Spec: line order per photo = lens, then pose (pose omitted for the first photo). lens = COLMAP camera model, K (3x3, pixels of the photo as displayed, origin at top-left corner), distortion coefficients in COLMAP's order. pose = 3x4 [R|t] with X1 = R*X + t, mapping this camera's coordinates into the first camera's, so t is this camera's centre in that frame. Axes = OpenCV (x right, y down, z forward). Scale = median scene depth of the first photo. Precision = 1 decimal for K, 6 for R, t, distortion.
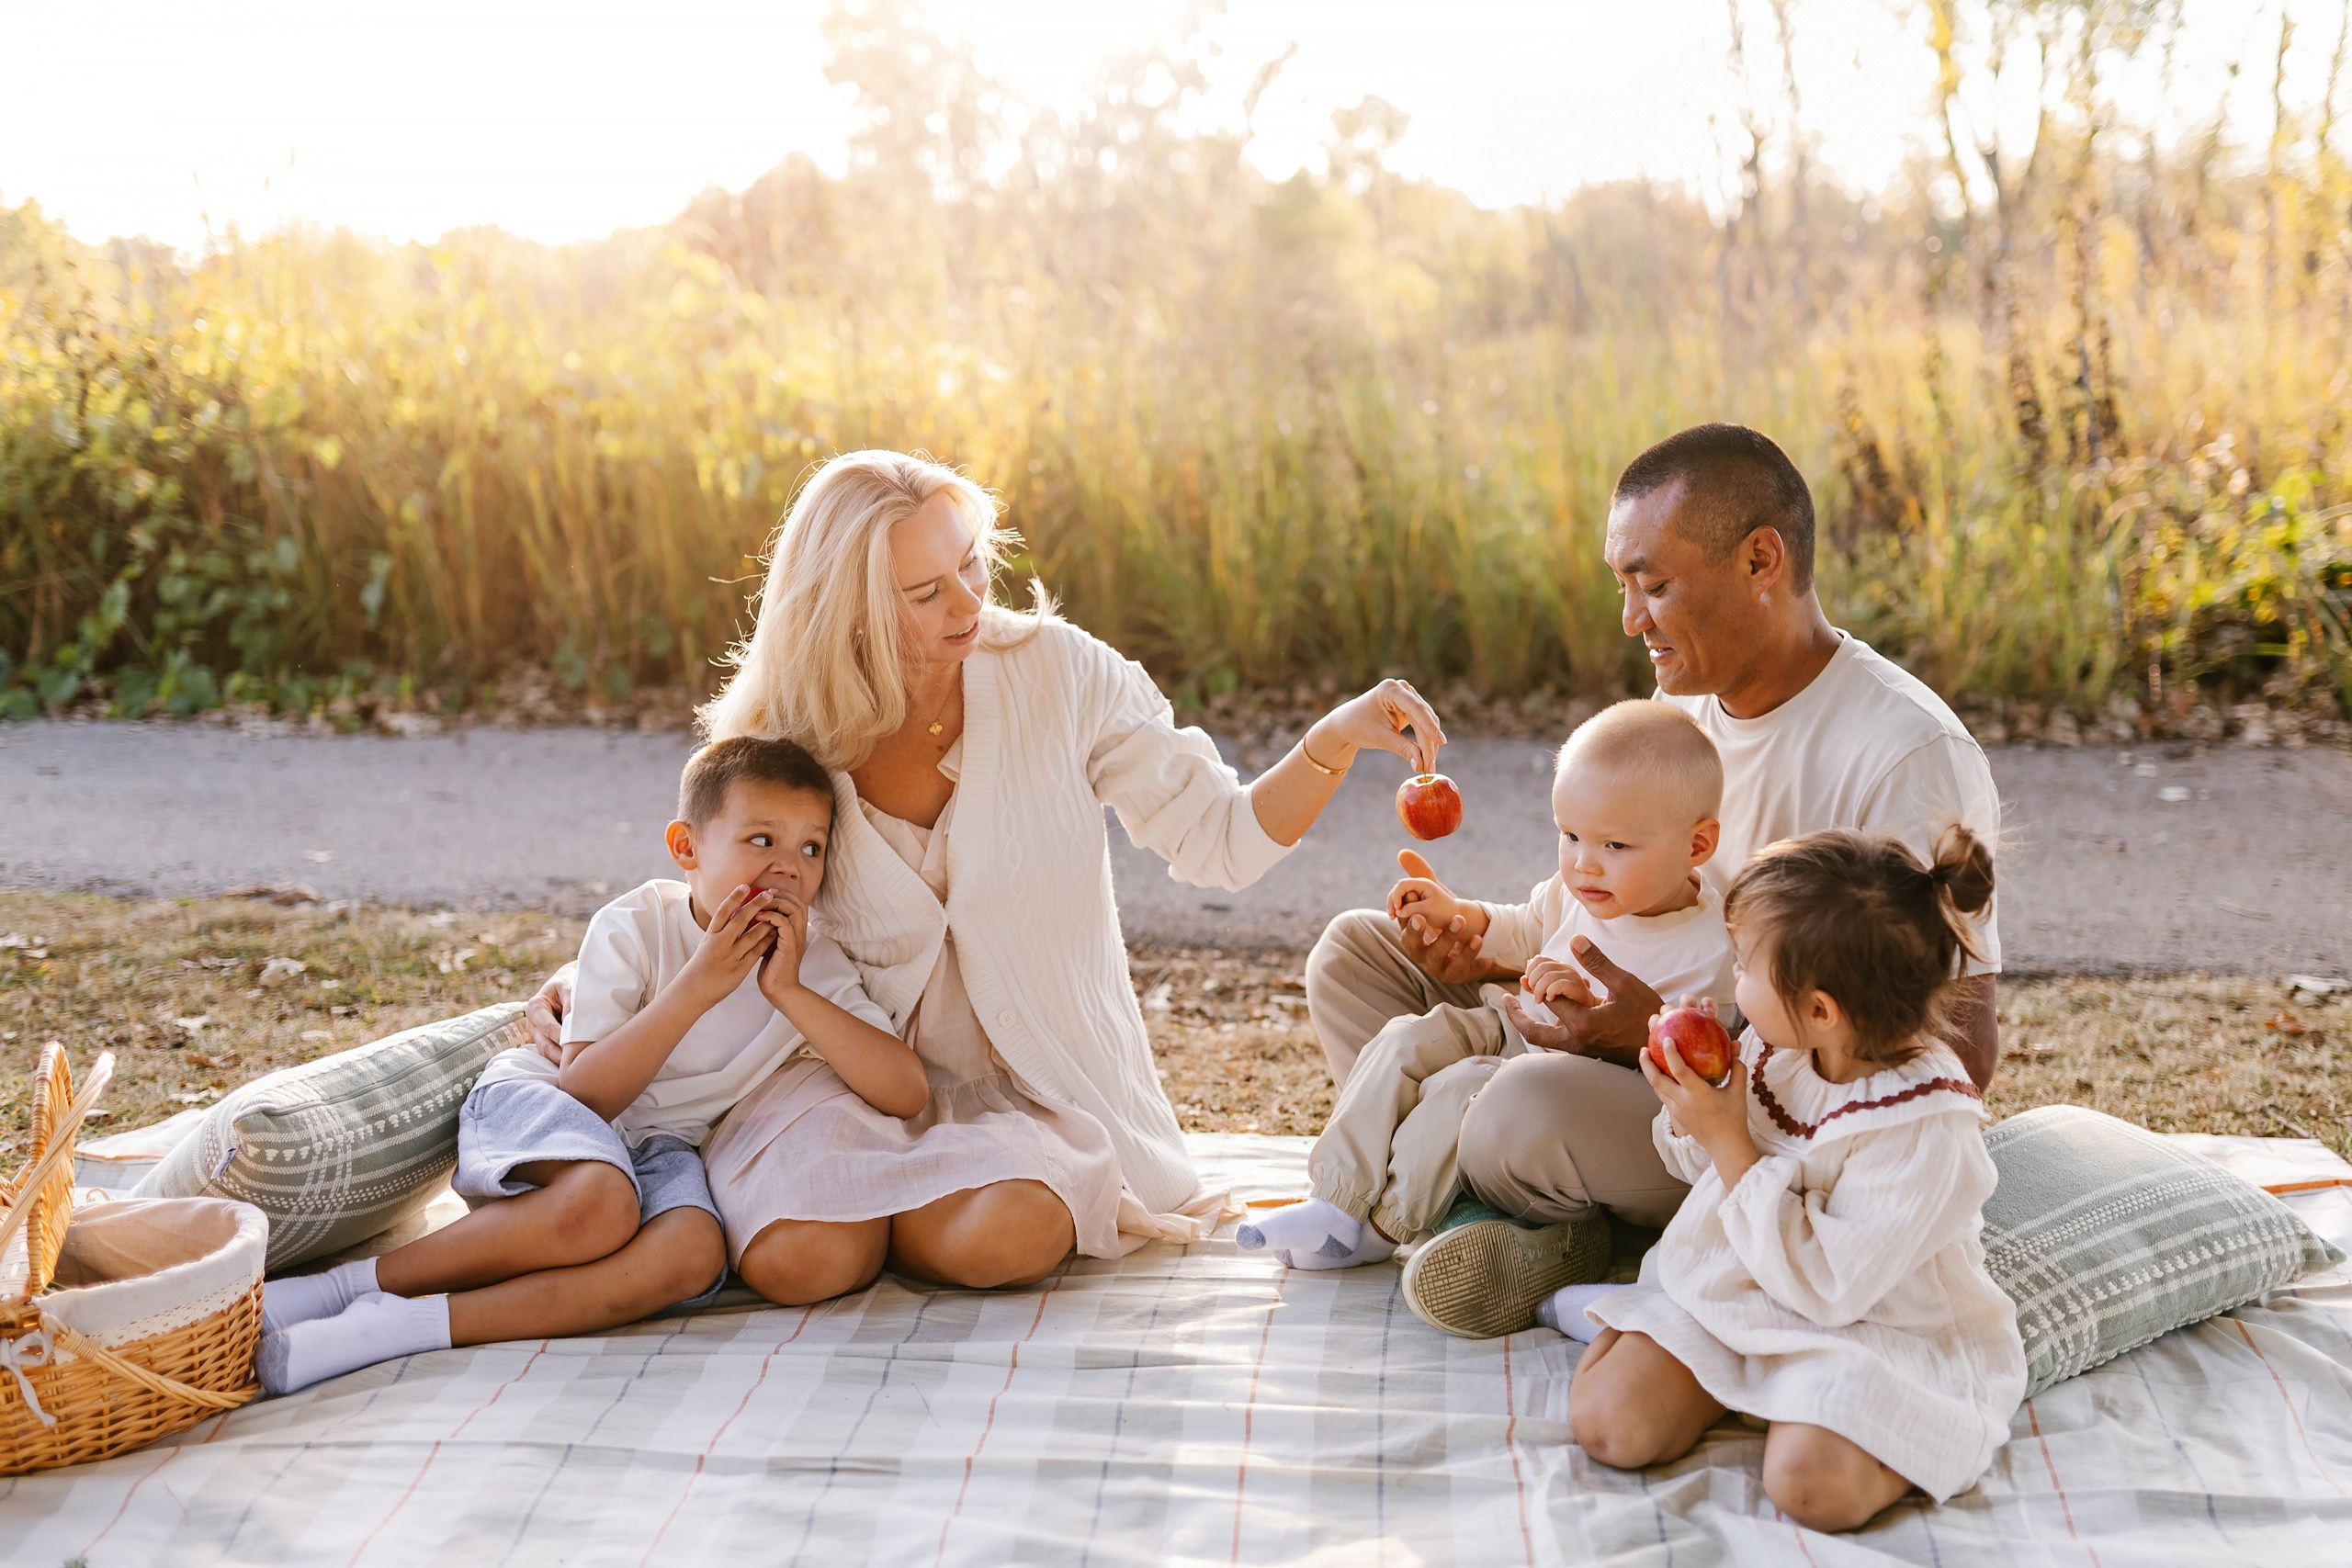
lens RADIAL K [[2563.5, 0, 1176.0], [0, 2563.5, 784.0], [0, 0, 1]] dist [-0.144272, 0.451621]
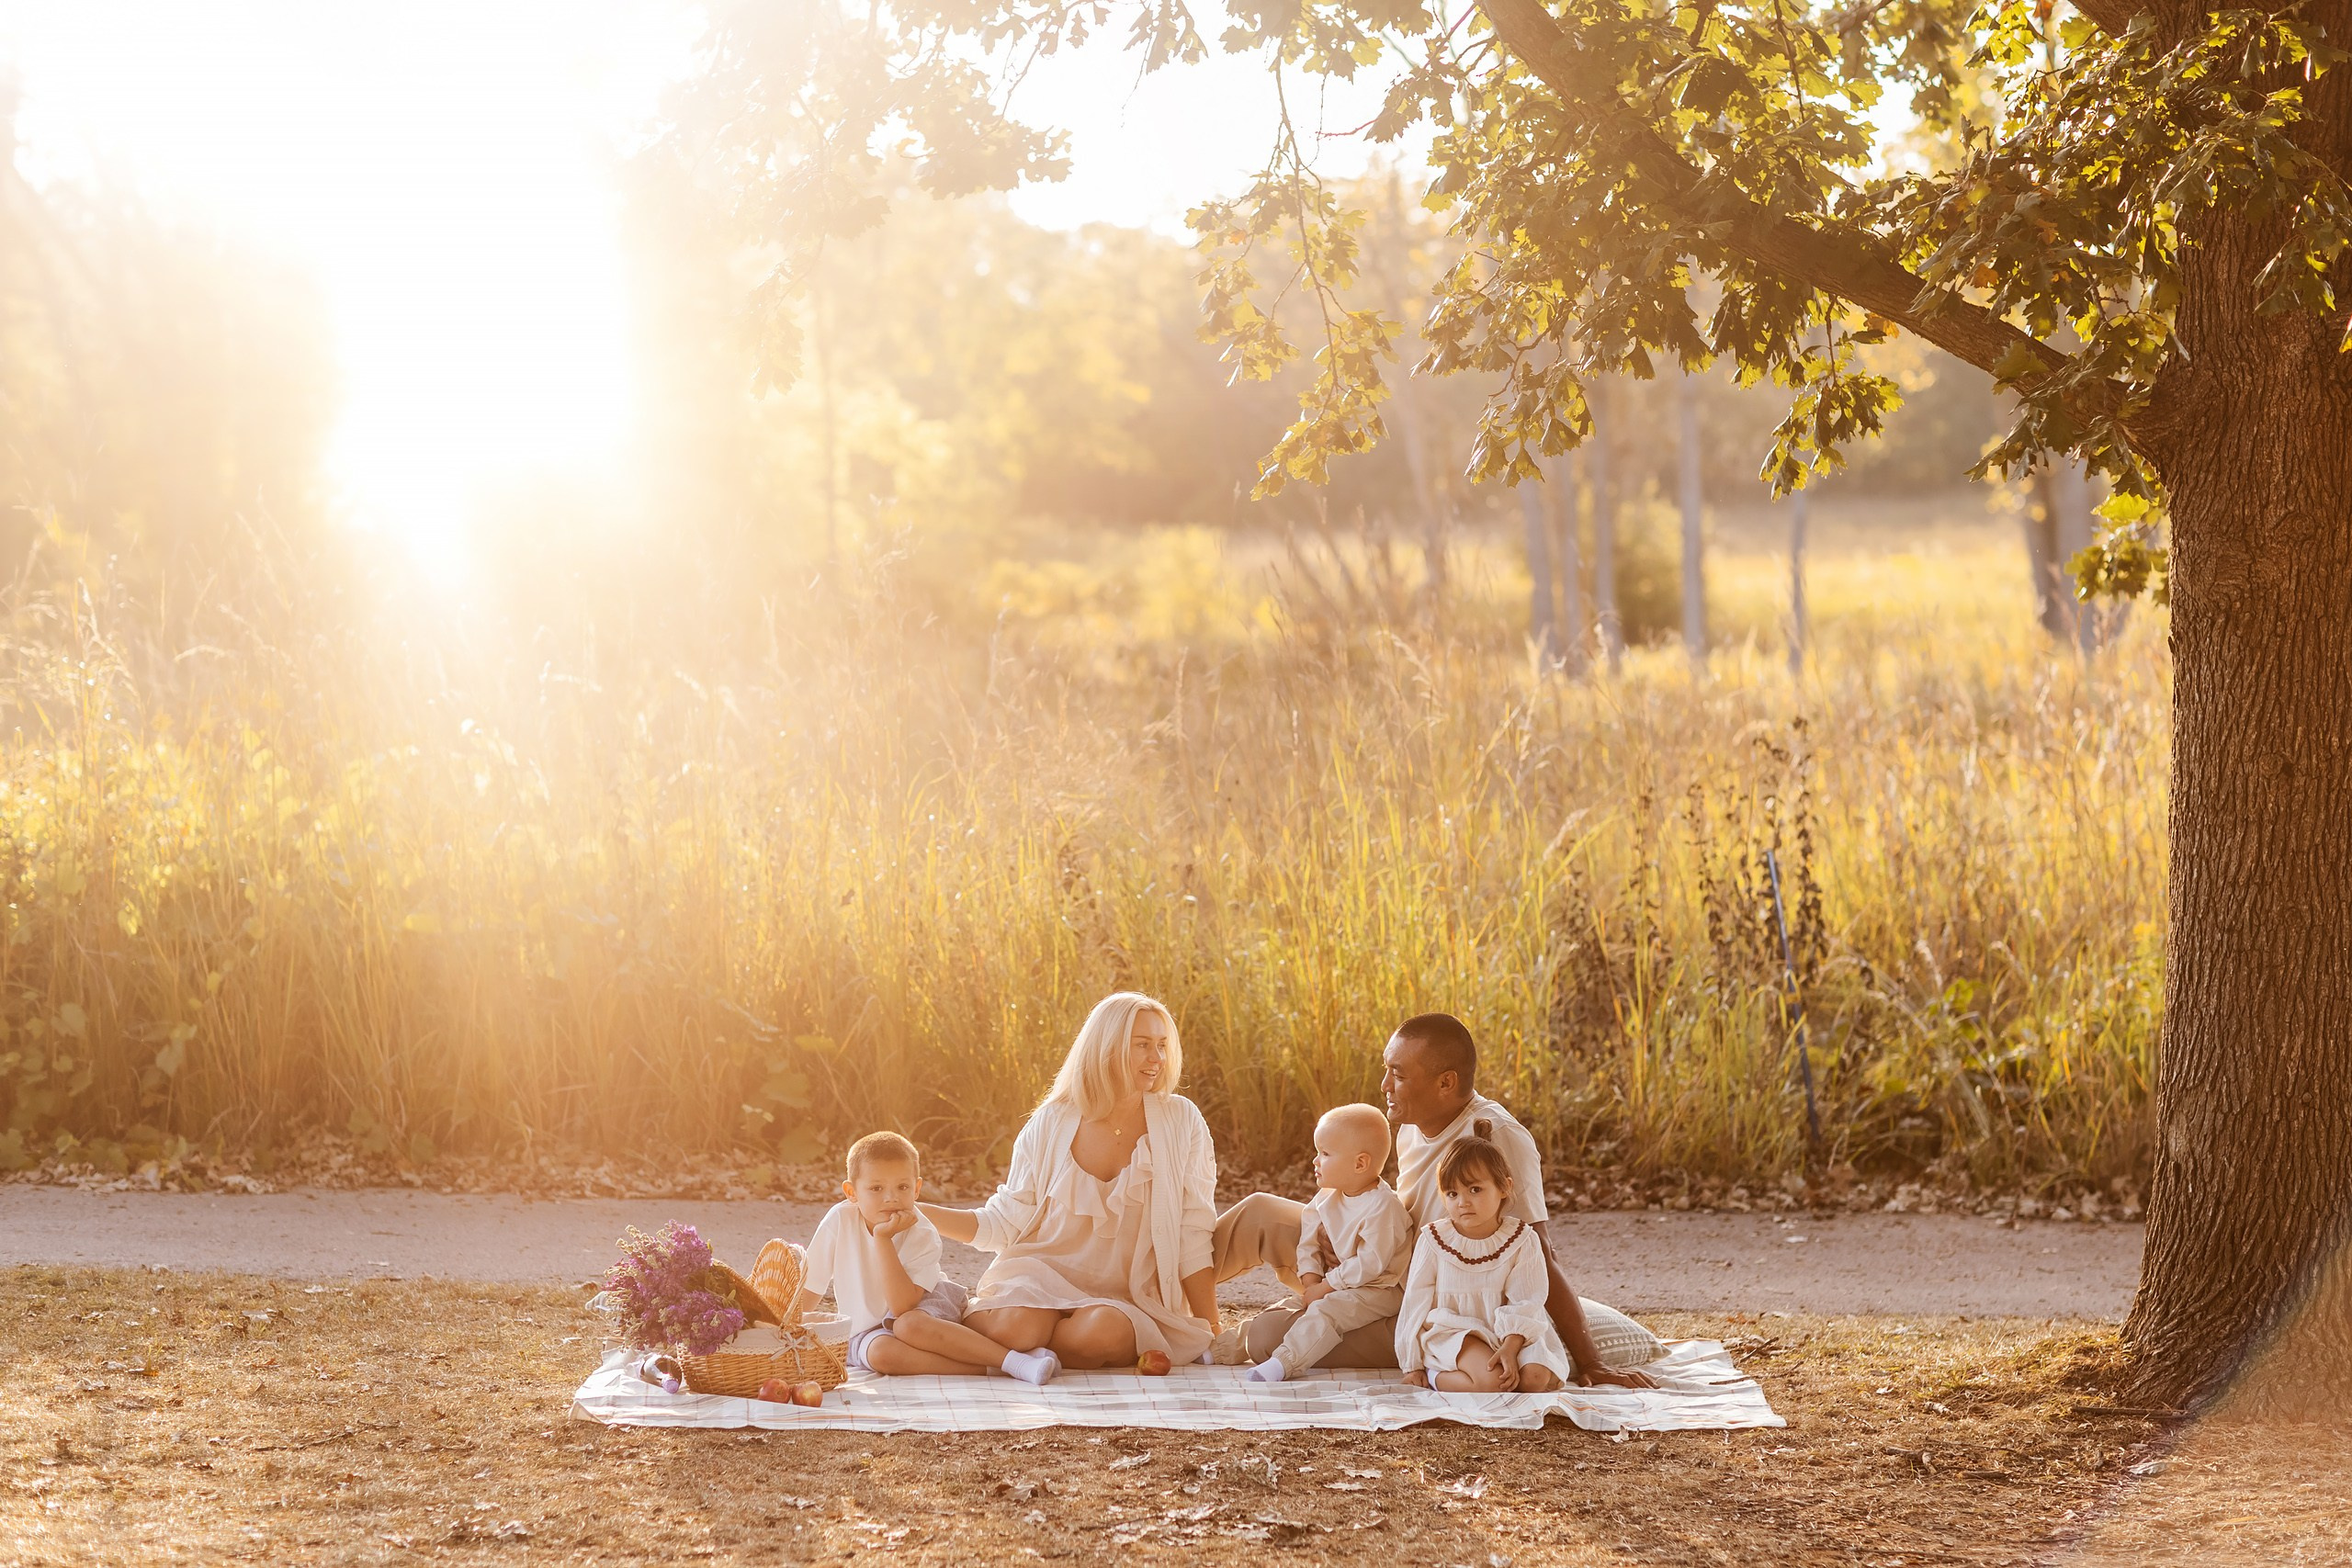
lens RADIAL K [[5676.2, 0, 1167.2], [0, 5676.2, 792.6], [0, 0, 1]] dist [0.001323, -0.290760]
pose [[0.989571, 0.021902, 0.142368, -0.252311], [-0.003935, 0.992115, -0.125271, 0.106508], [-0.143989, 0.123405, 0.981855, -1.362693]]
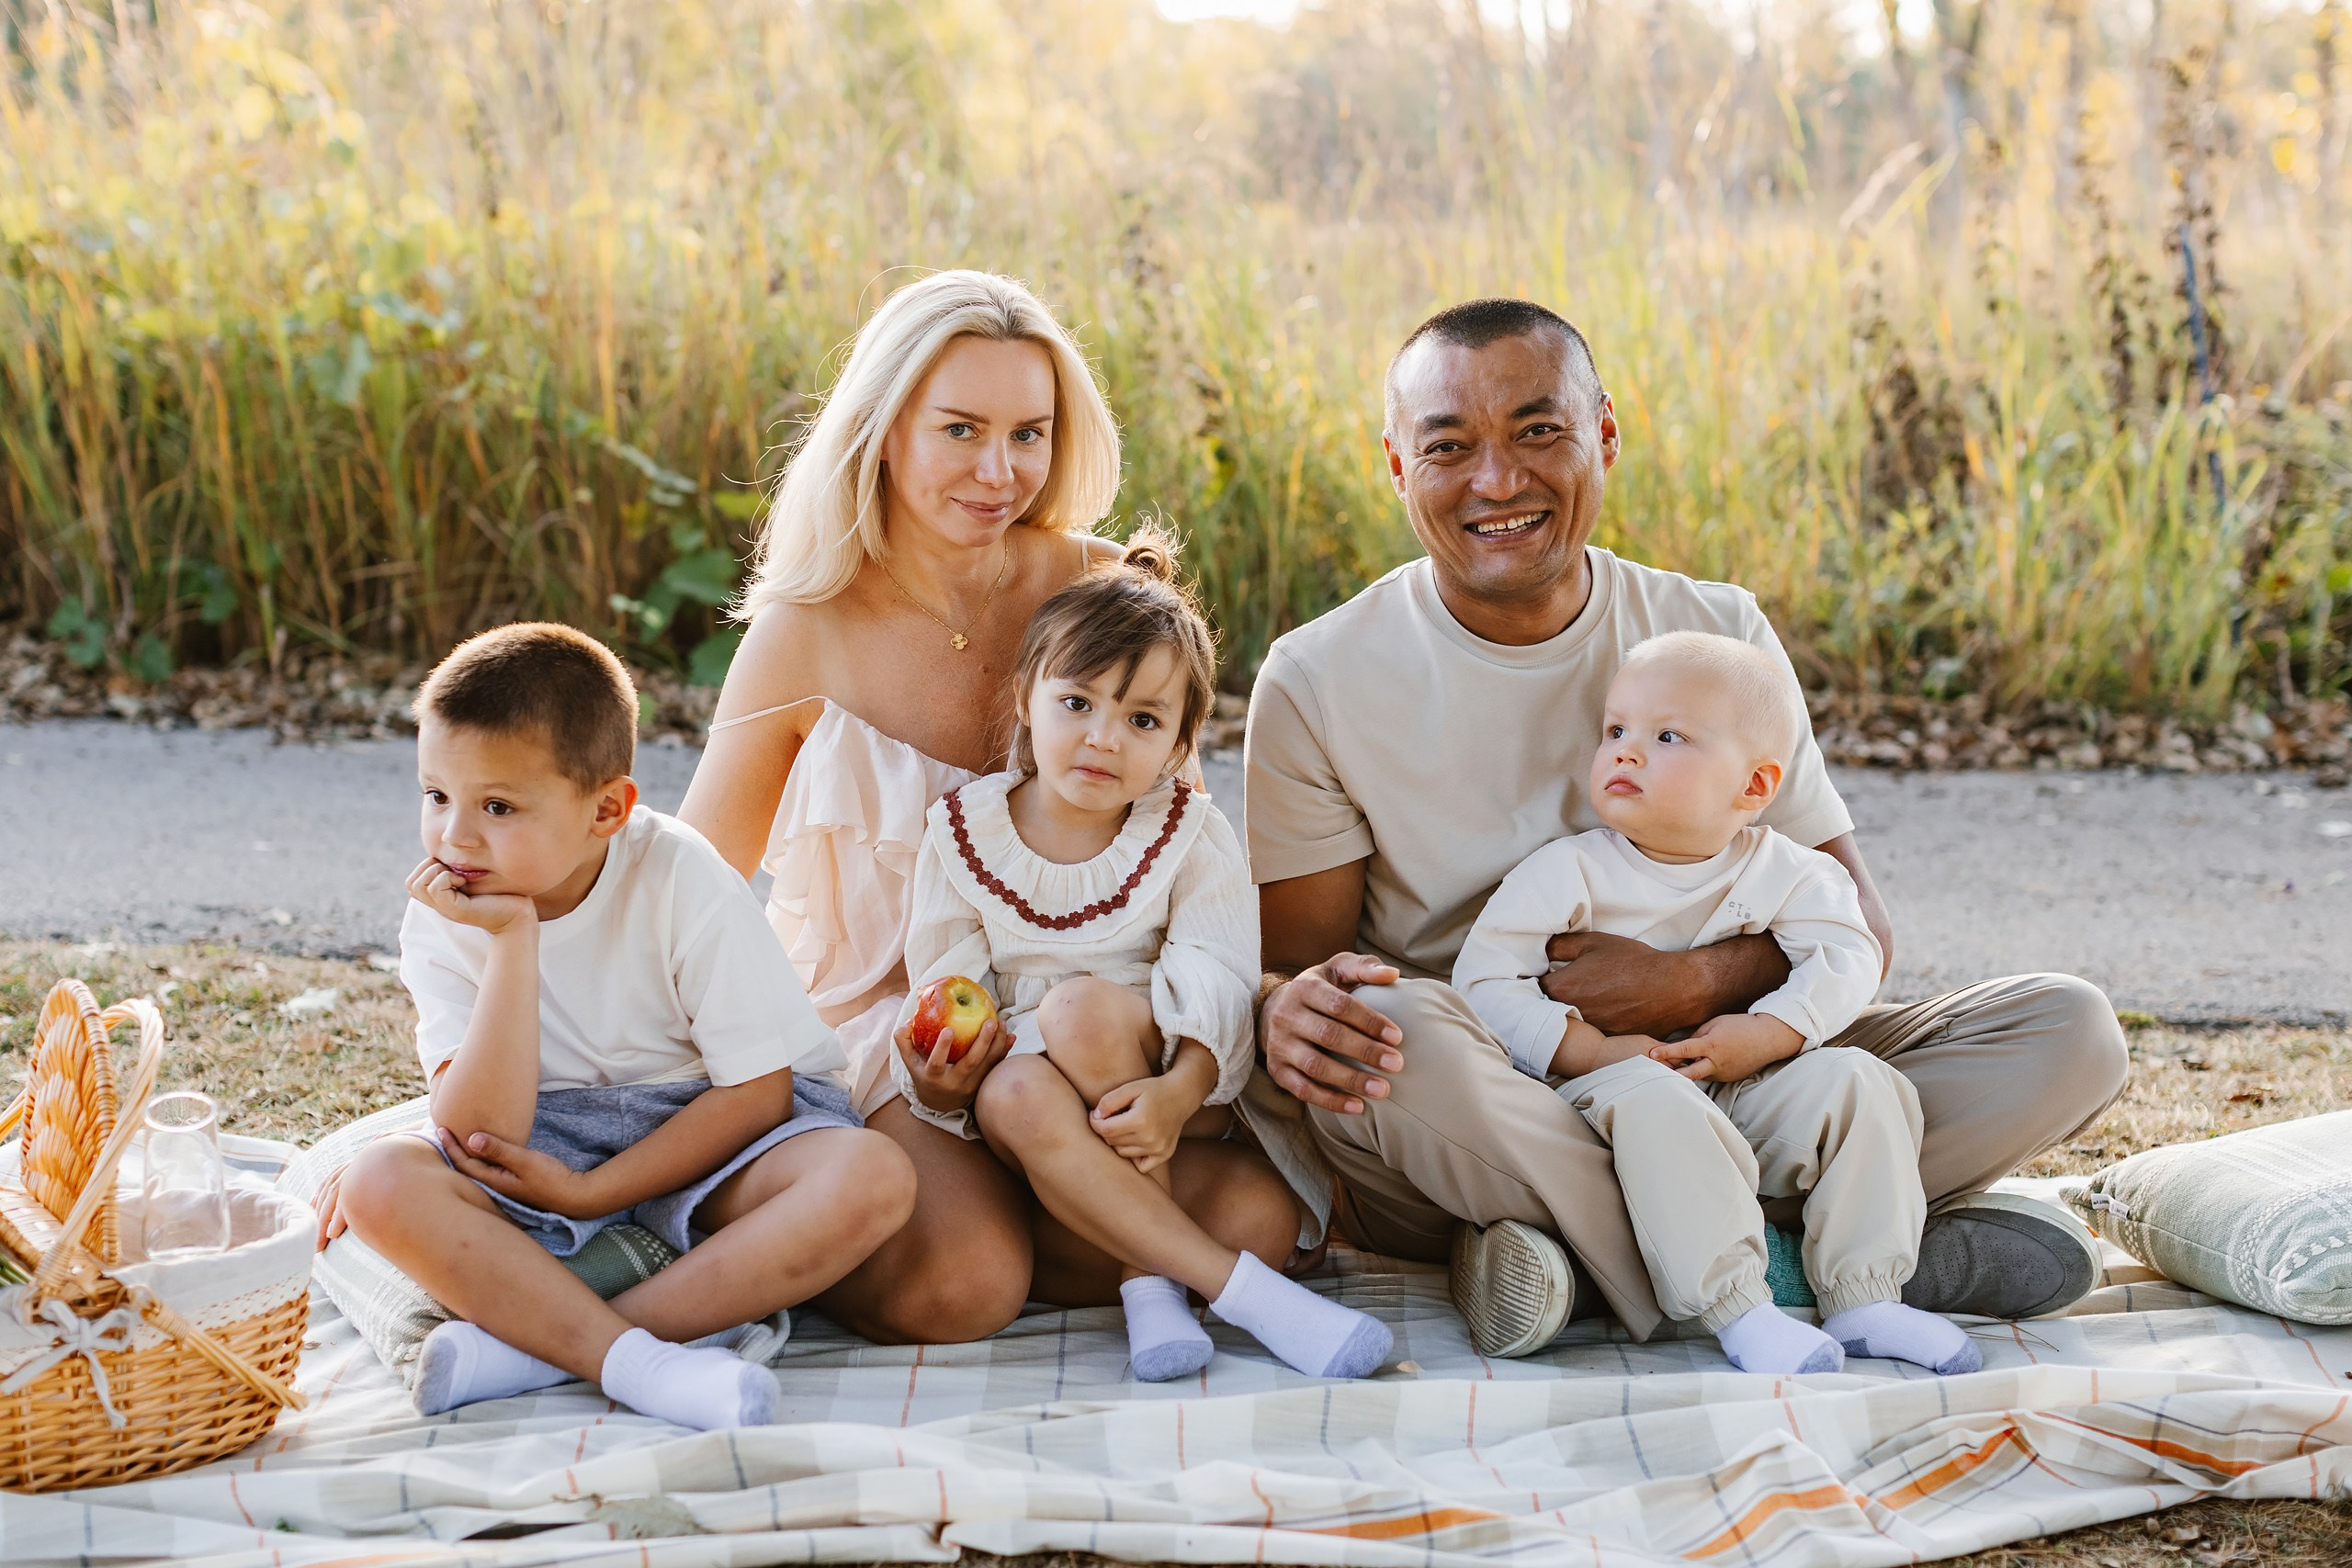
lens RADIAL K [[3872.6, 0, 1176.0], [0, 3872.6, 784.0], [0, 0, 1]] dist [0.022049, -0.002436]
pose [[0.992477, 0.014303, 0.121593, -0.070483], [-0.011072, 0.999569, -0.027200, 0.019765], [-0.121930, 0.025649, 0.992207, -0.084274]]
